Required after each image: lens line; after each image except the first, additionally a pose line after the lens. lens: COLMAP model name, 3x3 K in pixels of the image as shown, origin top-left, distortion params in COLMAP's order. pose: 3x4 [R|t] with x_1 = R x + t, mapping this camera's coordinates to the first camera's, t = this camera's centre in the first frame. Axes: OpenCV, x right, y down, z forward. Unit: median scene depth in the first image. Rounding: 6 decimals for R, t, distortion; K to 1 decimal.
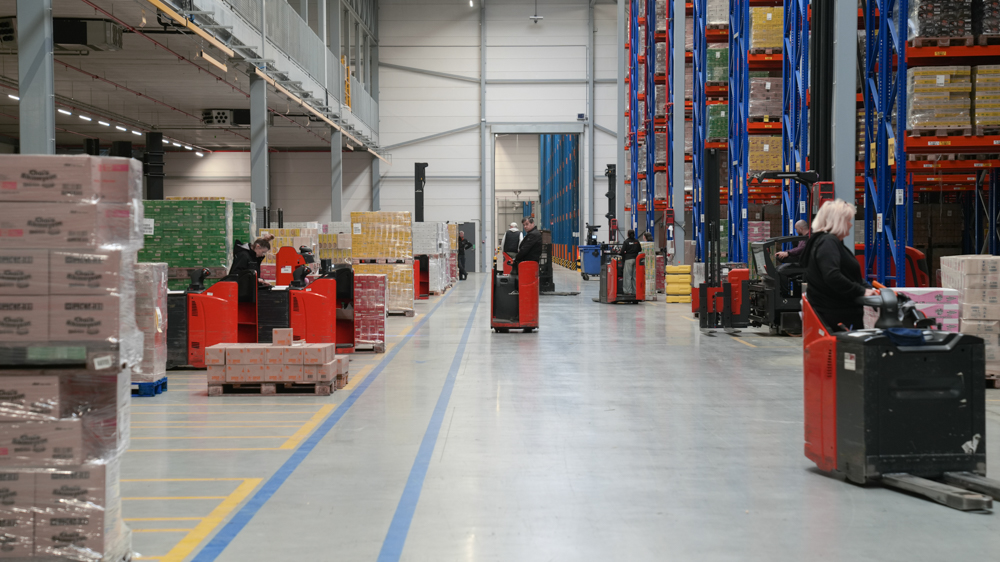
lens RADIAL K [[2069.9, 0, 500.3], [0, 2069.9, 282.4], [0, 0, 1]] dist [0.119391, 0.000000]
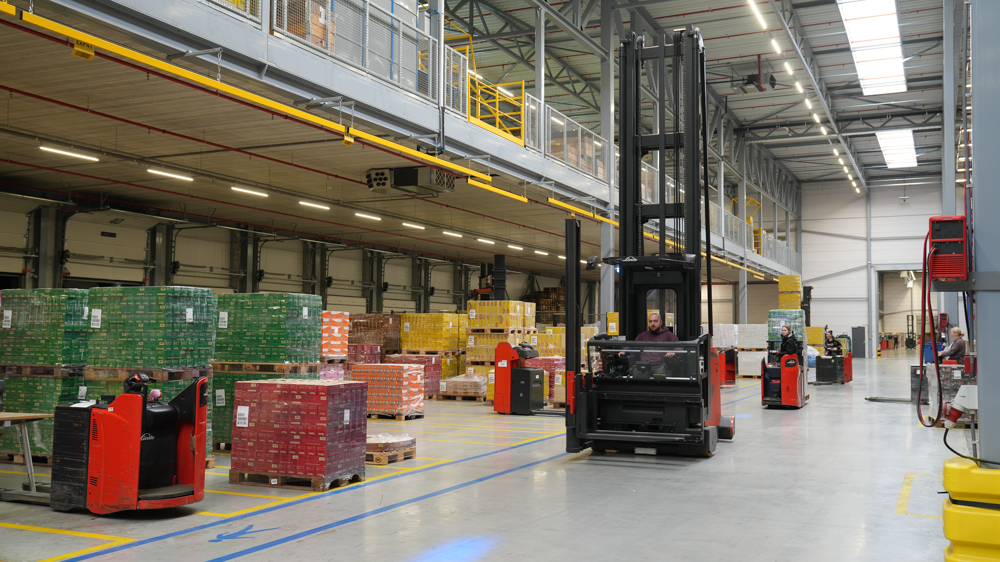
lens RADIAL K [[961.7, 0, 496.0], [0, 961.7, 278.3], [0, 0, 1]] dist [-0.021529, 0.000000]
pose [[0.906436, -0.020174, -0.421861, 0.047362], [-0.014154, 0.996846, -0.078082, -0.004960], [0.422106, 0.076747, 0.903292, 0.234141]]
